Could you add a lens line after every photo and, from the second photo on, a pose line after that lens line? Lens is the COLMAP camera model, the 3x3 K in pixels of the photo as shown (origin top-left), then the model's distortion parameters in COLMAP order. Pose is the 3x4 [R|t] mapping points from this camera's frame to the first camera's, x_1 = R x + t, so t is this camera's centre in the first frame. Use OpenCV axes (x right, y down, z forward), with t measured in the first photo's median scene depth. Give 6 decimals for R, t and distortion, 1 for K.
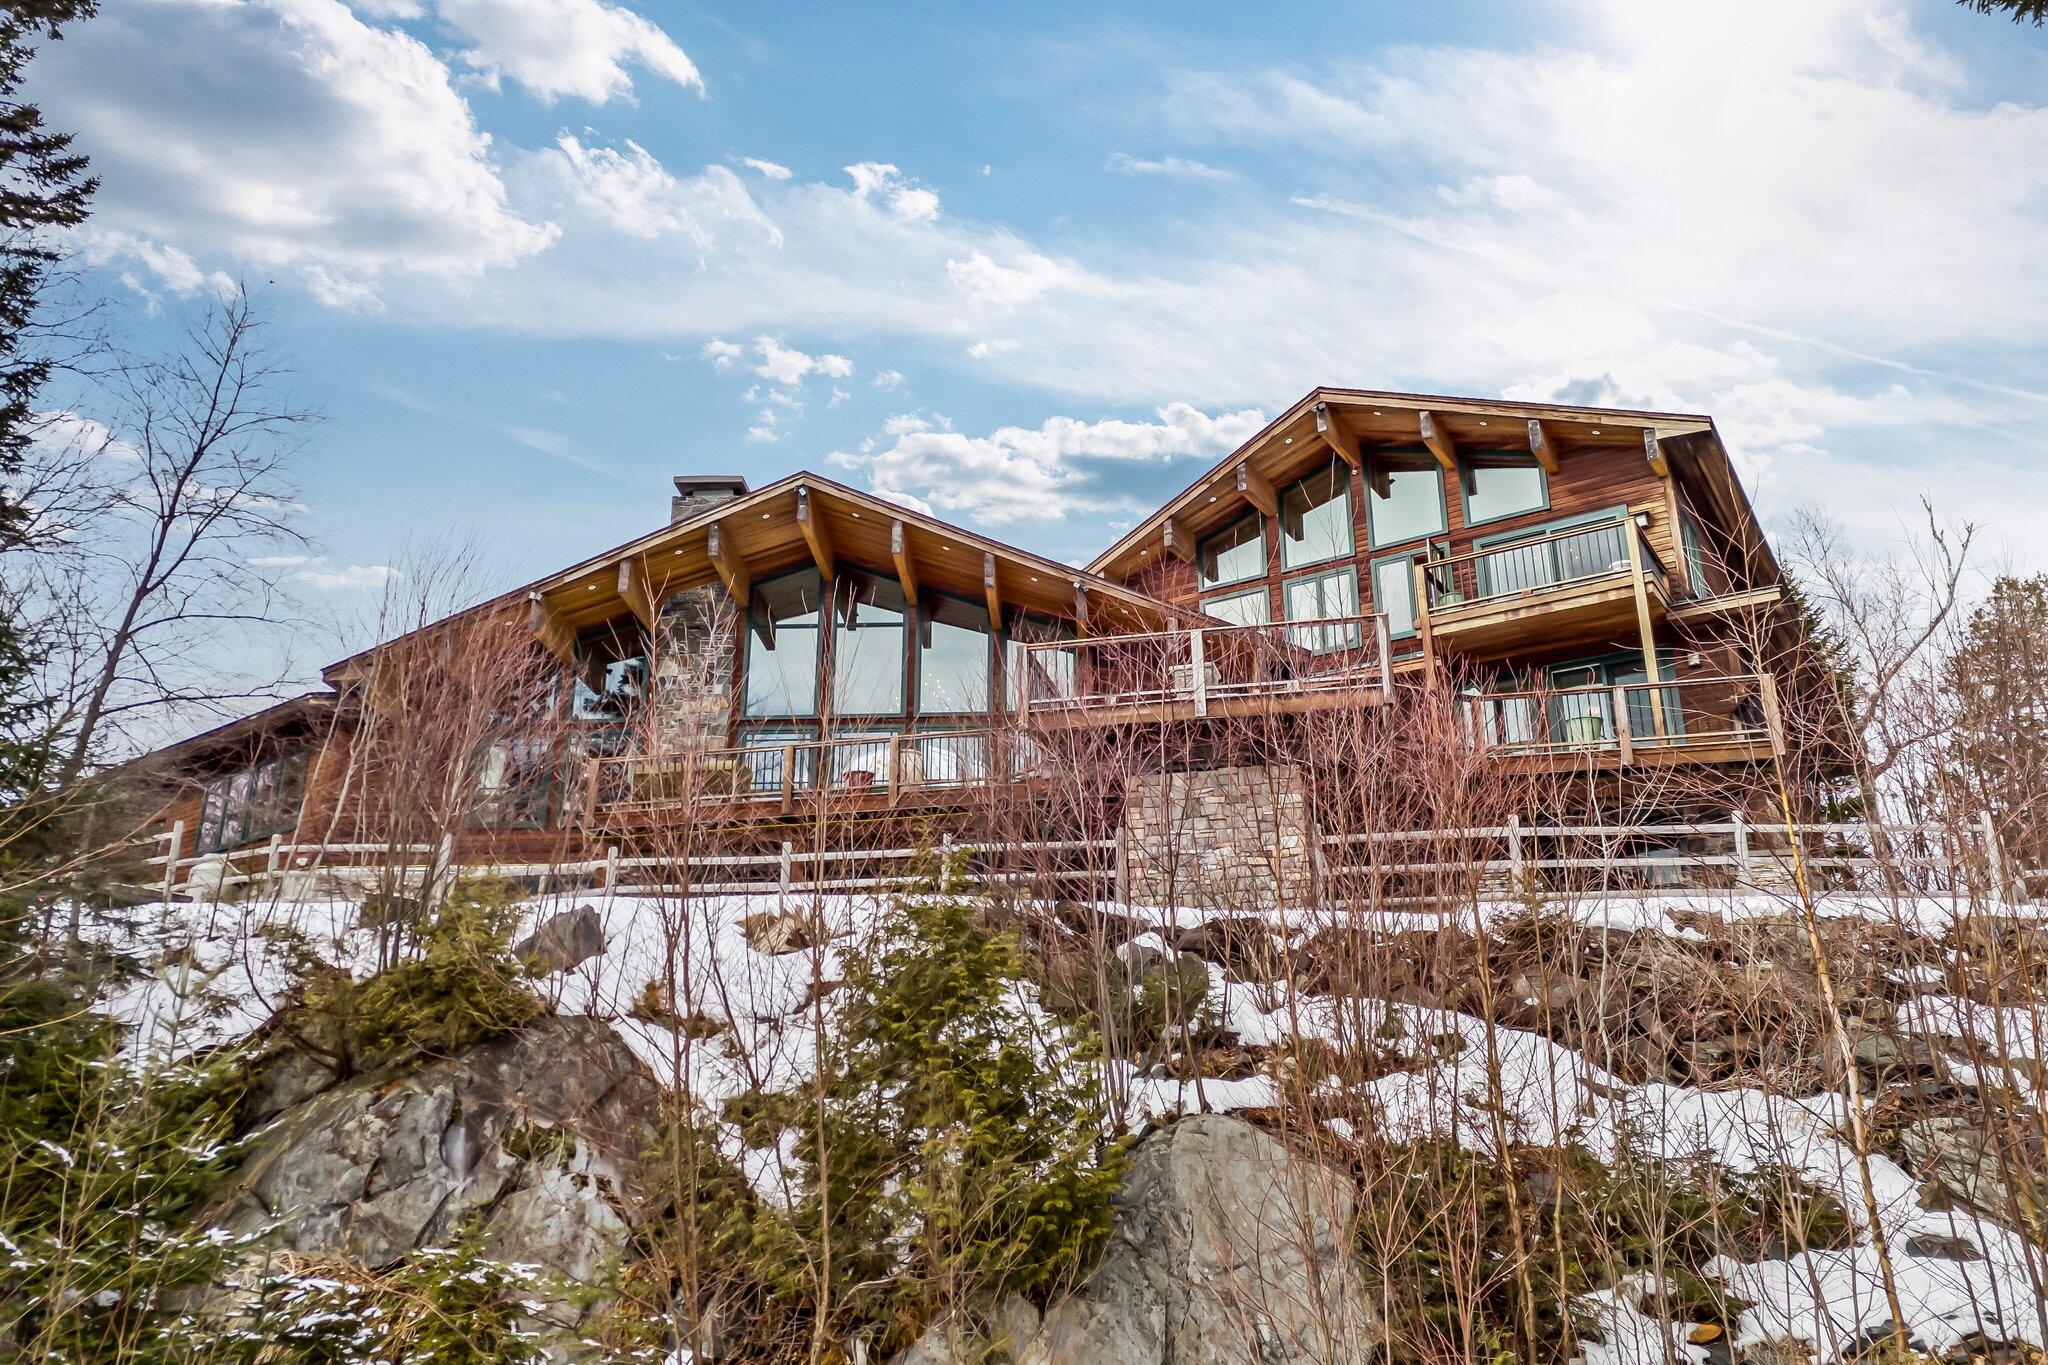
lens RADIAL K [[1478.5, 0, 1024.0], [0, 1478.5, 682.5], [0, 0, 1]] dist [0.128052, -0.112346]
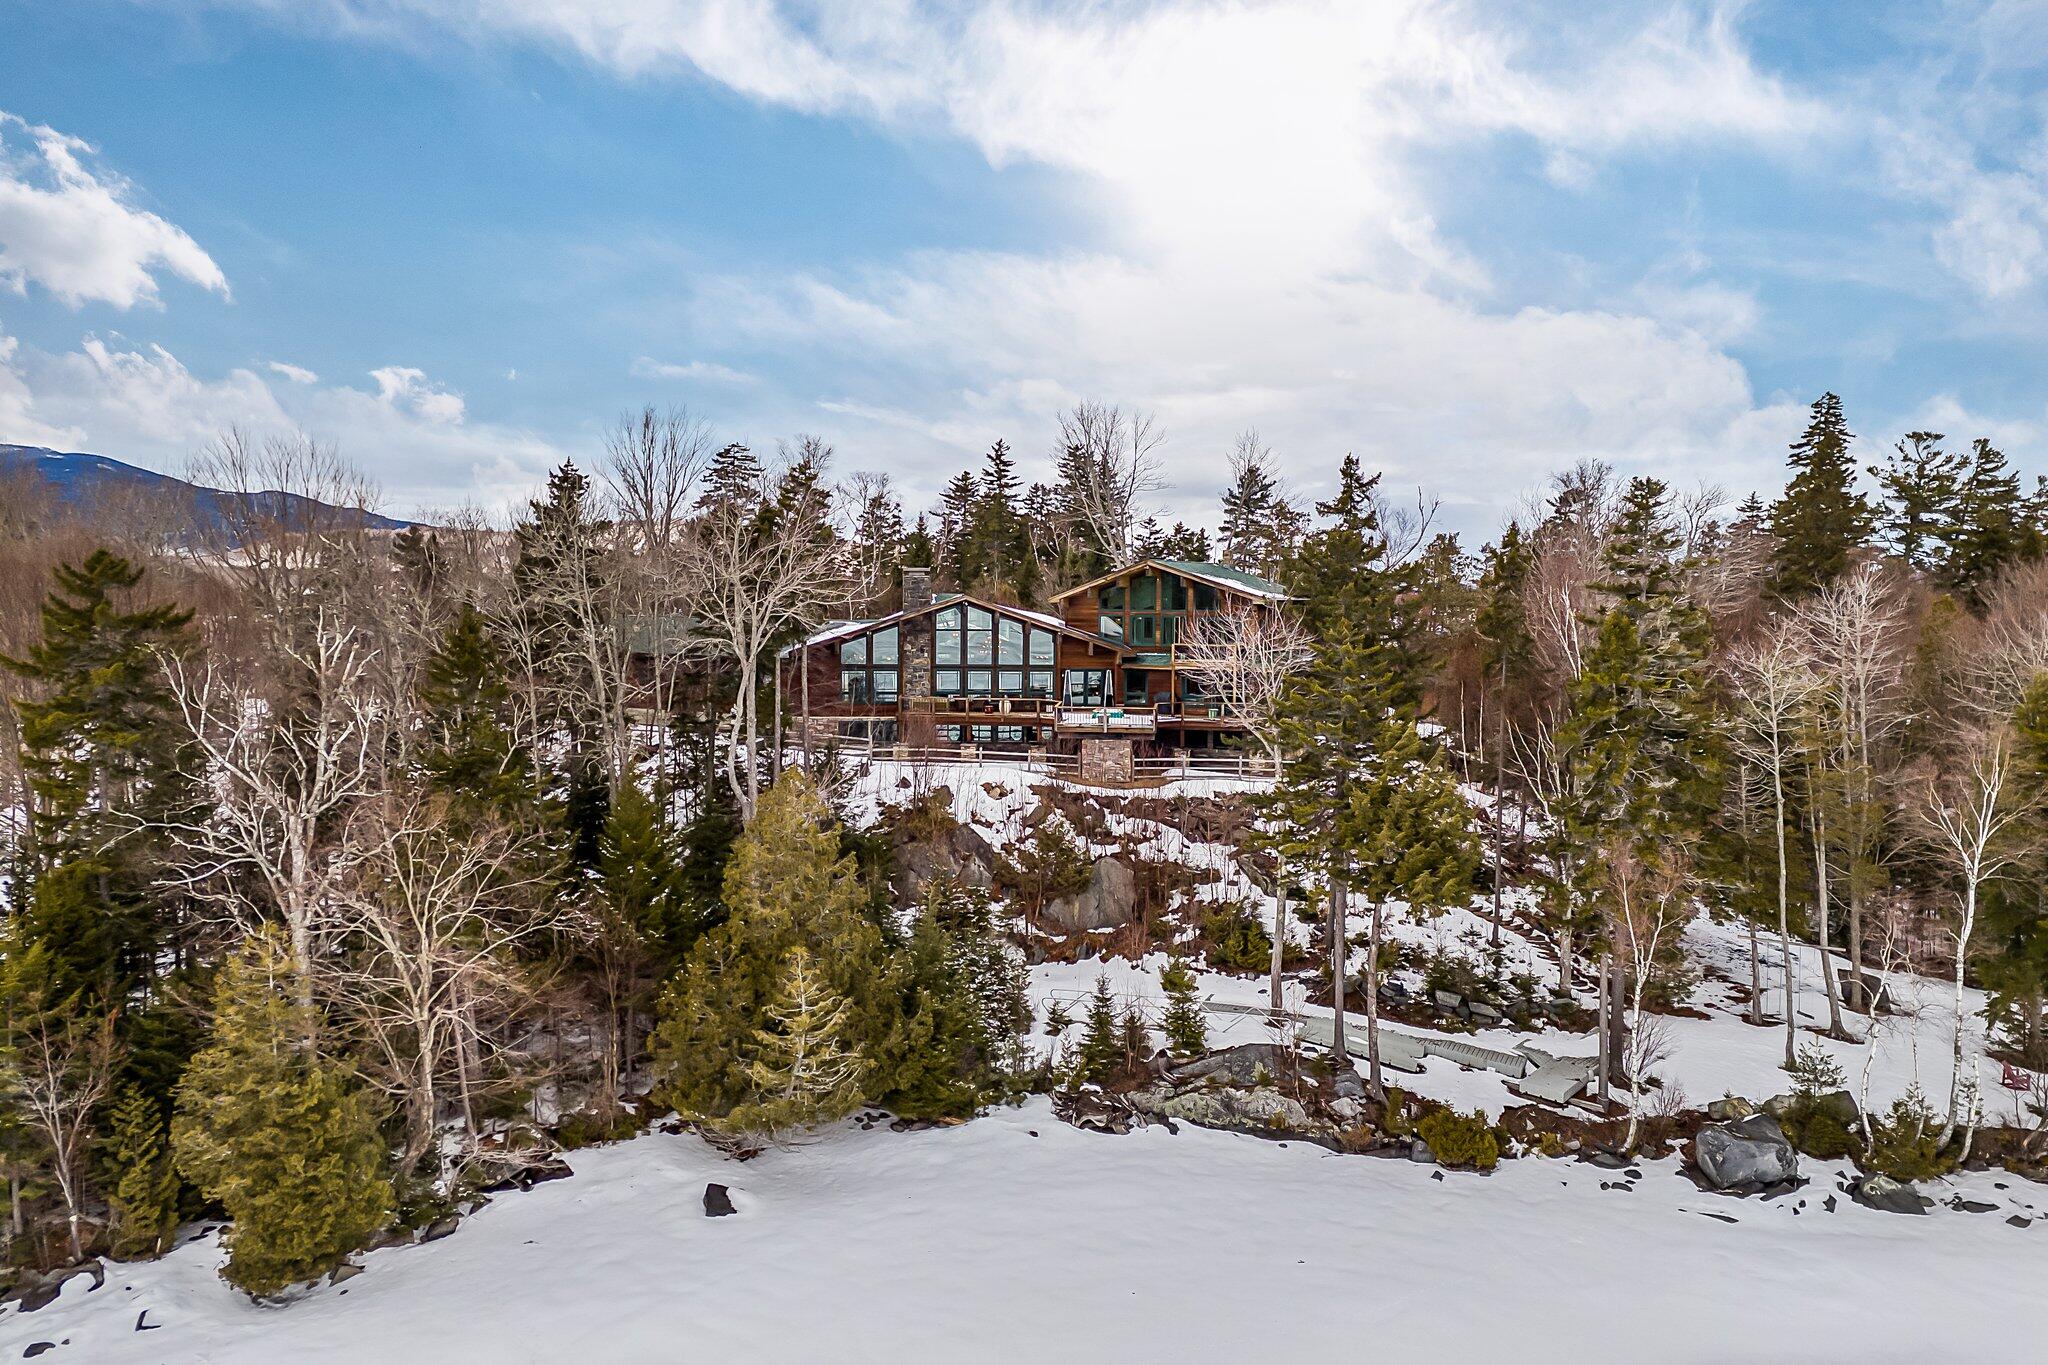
lens RADIAL K [[1478.5, 0, 1024.0], [0, 1478.5, 682.5], [0, 0, 1]] dist [0.128052, -0.112346]
pose [[0.992996, 0.001504, 0.118135, -0.616138], [-0.046585, 0.923891, 0.379811, -1.765055], [-0.108572, -0.382654, 0.917490, -2.753208]]
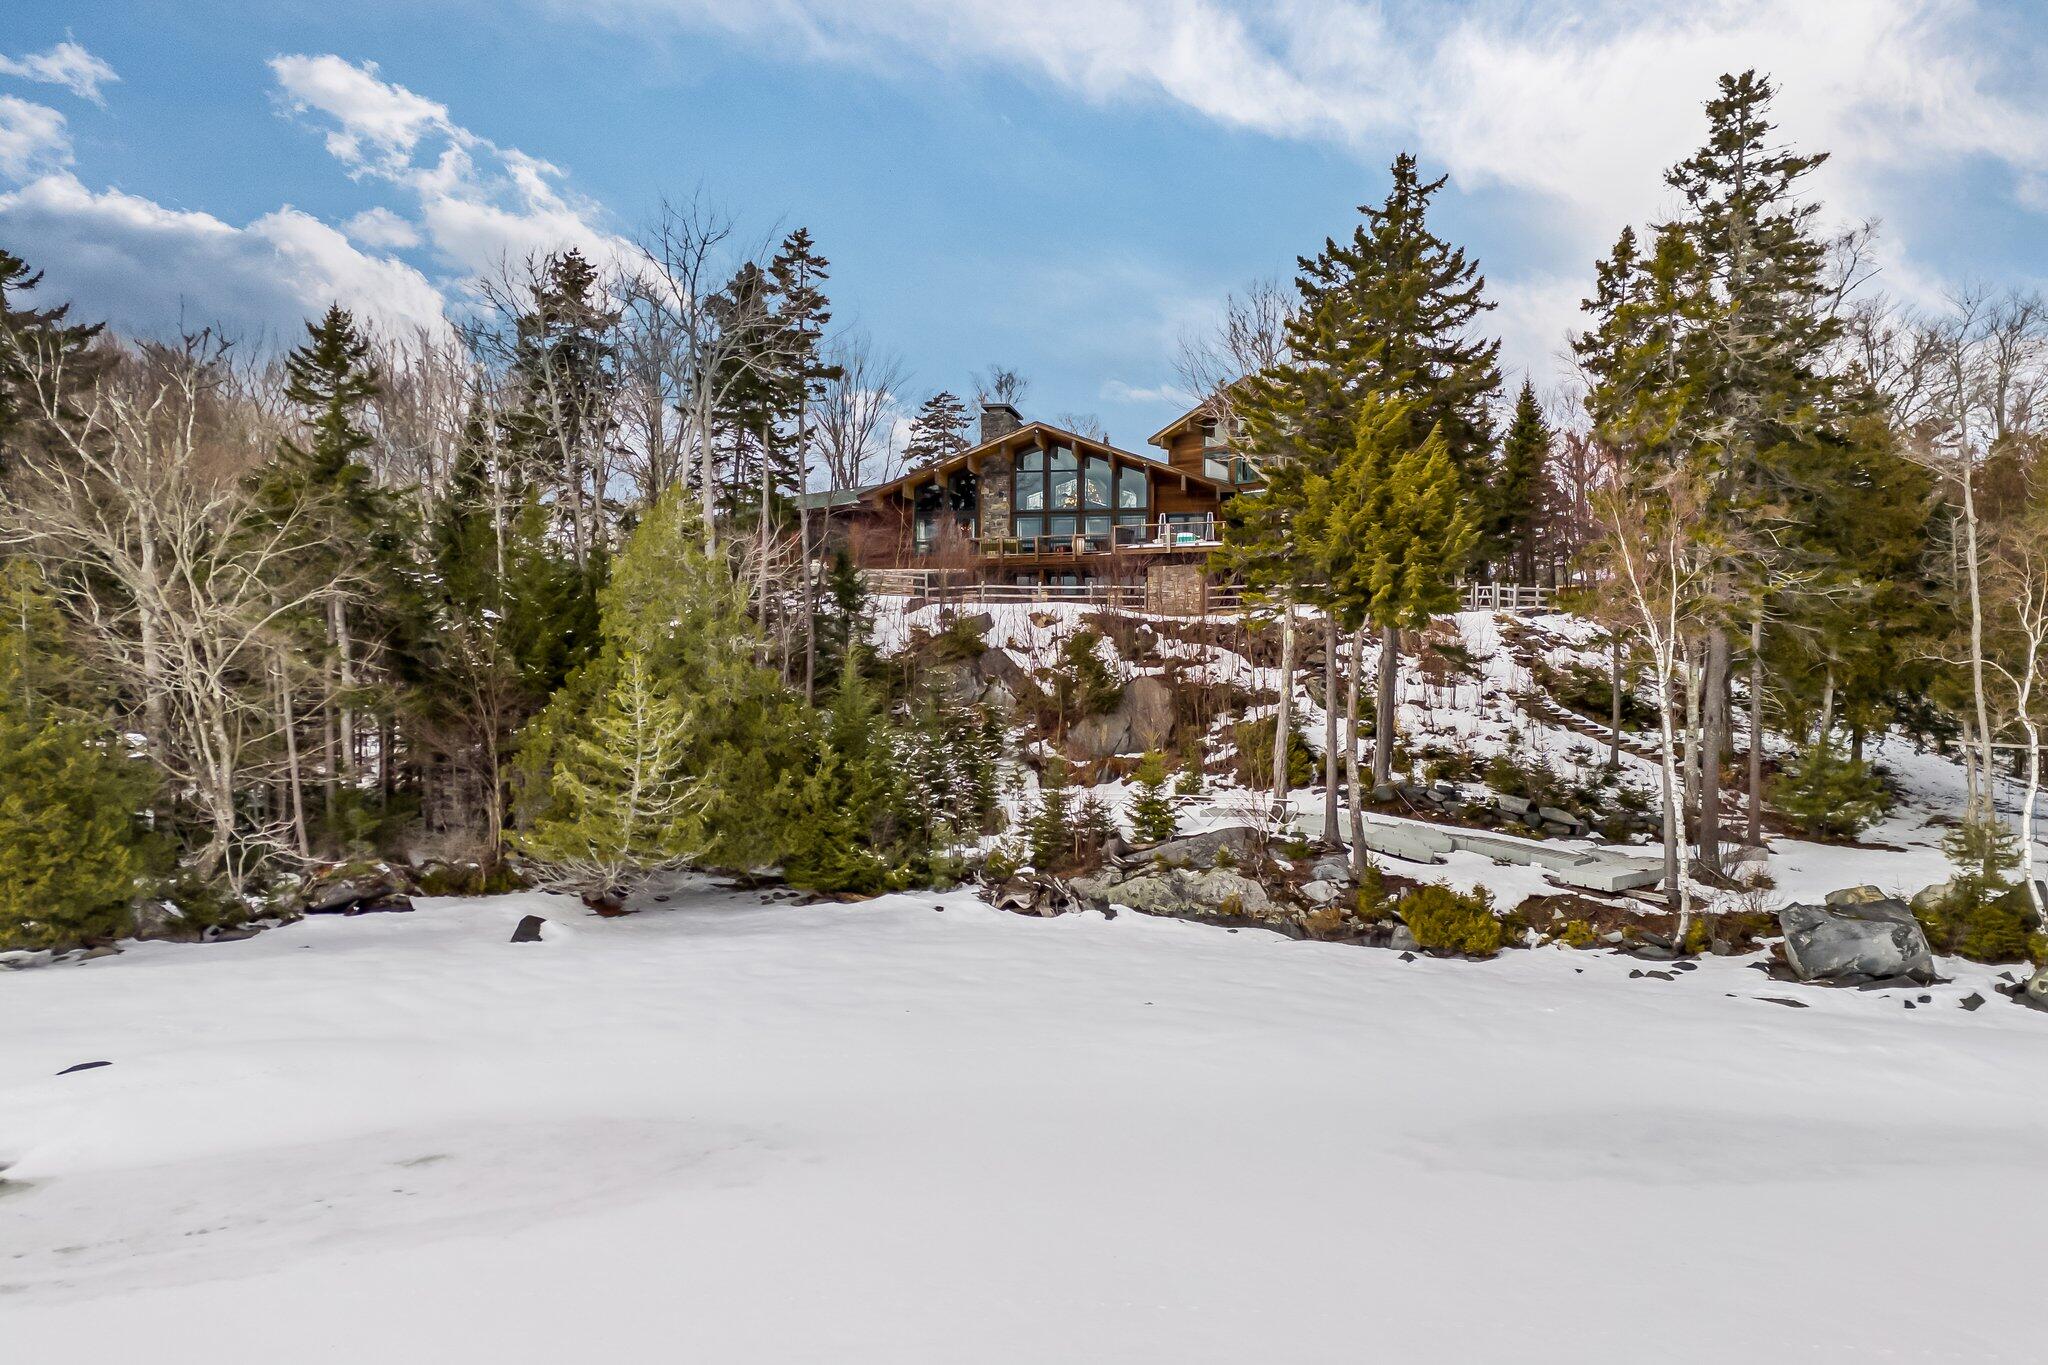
lens RADIAL K [[1478.5, 0, 1024.0], [0, 1478.5, 682.5], [0, 0, 1]] dist [0.128052, -0.112346]
pose [[0.991401, 0.004069, -0.130798, 0.274230], [0.039525, 0.943525, 0.328935, -0.928835], [0.124750, -0.331276, 0.935251, -2.542211]]
